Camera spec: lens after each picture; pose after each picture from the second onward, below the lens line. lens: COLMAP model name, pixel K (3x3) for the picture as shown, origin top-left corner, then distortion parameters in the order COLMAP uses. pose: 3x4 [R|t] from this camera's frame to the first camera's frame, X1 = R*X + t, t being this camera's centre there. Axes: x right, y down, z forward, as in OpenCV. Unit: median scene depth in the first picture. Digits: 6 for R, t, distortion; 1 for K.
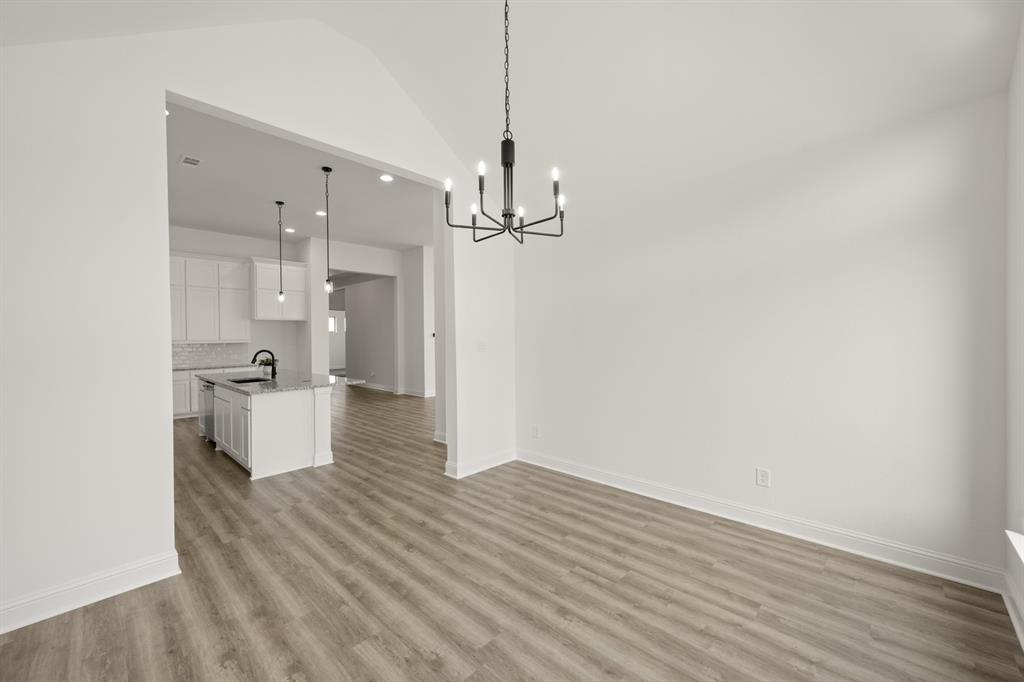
lens RADIAL K [[402.2, 0, 512.6], [0, 402.2, 340.8], [0, 0, 1]] dist [-0.001595, 0.000771]
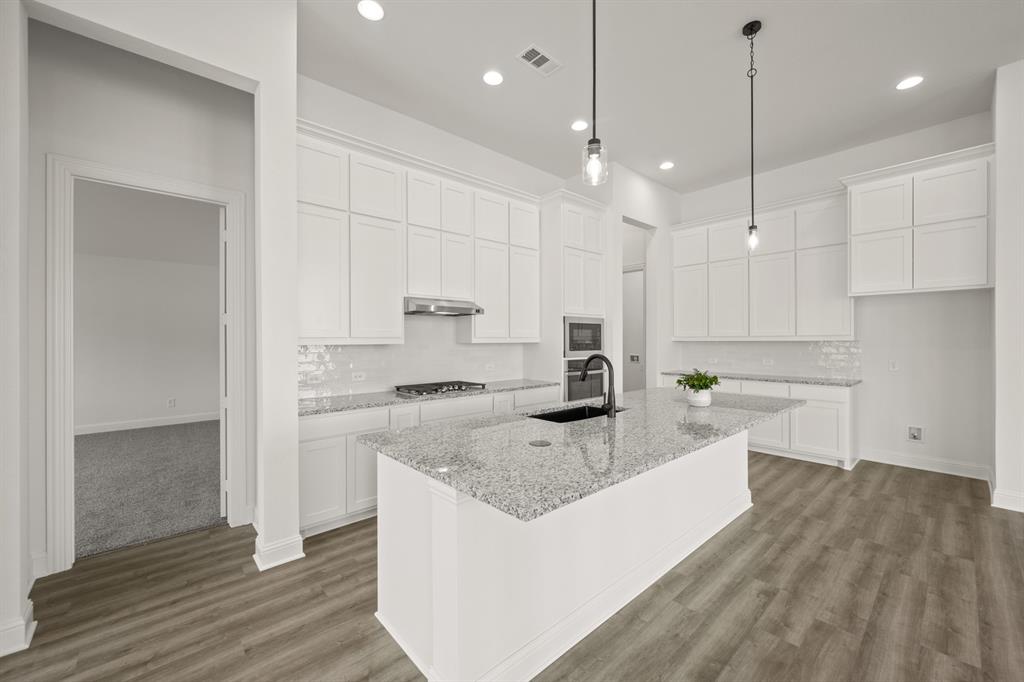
lens RADIAL K [[402.2, 0, 515.2], [0, 402.2, 336.8], [0, 0, 1]] dist [-0.001595, 0.000771]
pose [[-0.077581, 0.003182, -0.996981, -0.091436], [-0.006340, 0.999973, 0.003684, 0.000345], [0.996966, 0.006606, -0.077558, 0.648515]]
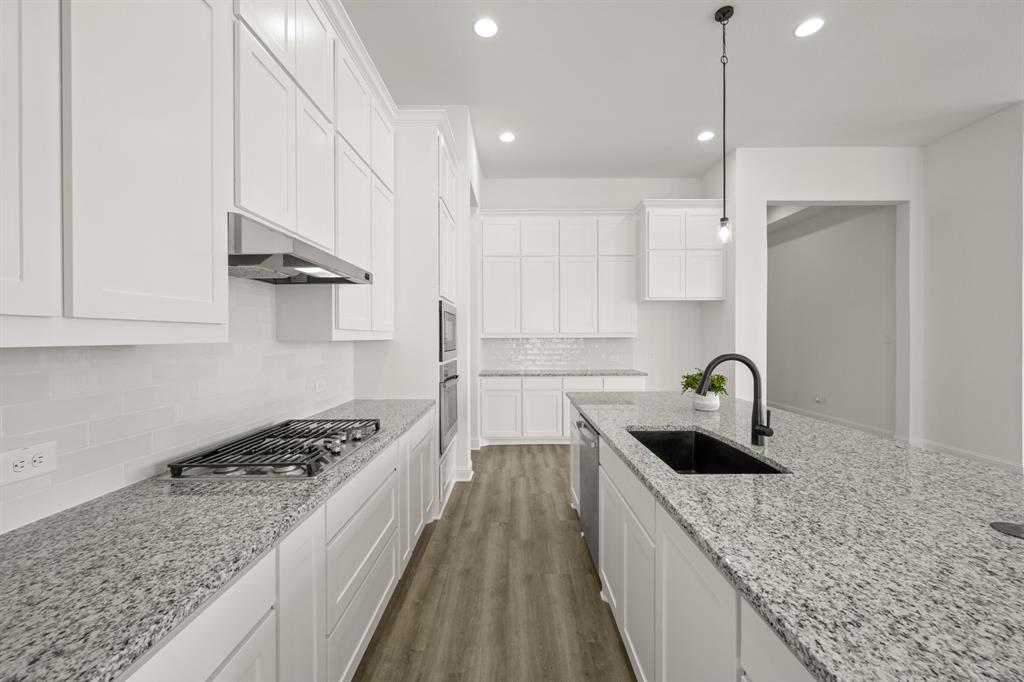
lens RADIAL K [[402.2, 0, 513.8], [0, 402.2, 337.8], [0, 0, 1]] dist [-0.001595, 0.000771]
pose [[0.687528, 0.008974, -0.726103, -0.348693], [-0.012738, 0.999919, 0.000297, 0.007925], [0.726047, 0.009044, 0.687586, 0.450510]]
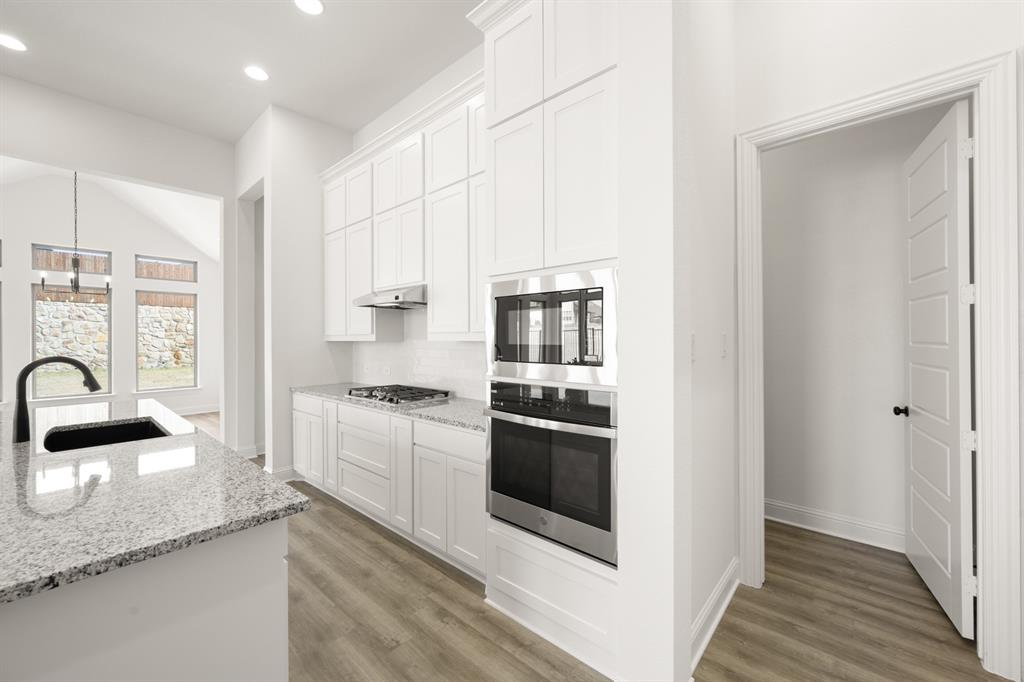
lens RADIAL K [[402.2, 0, 507.3], [0, 402.2, 336.4], [0, 0, 1]] dist [-0.001595, 0.000771]
pose [[-0.999570, 0.015565, -0.024865, -0.697238], [0.015387, 0.999855, 0.007308, 0.005413], [0.024975, 0.006922, -0.999664, 0.945414]]
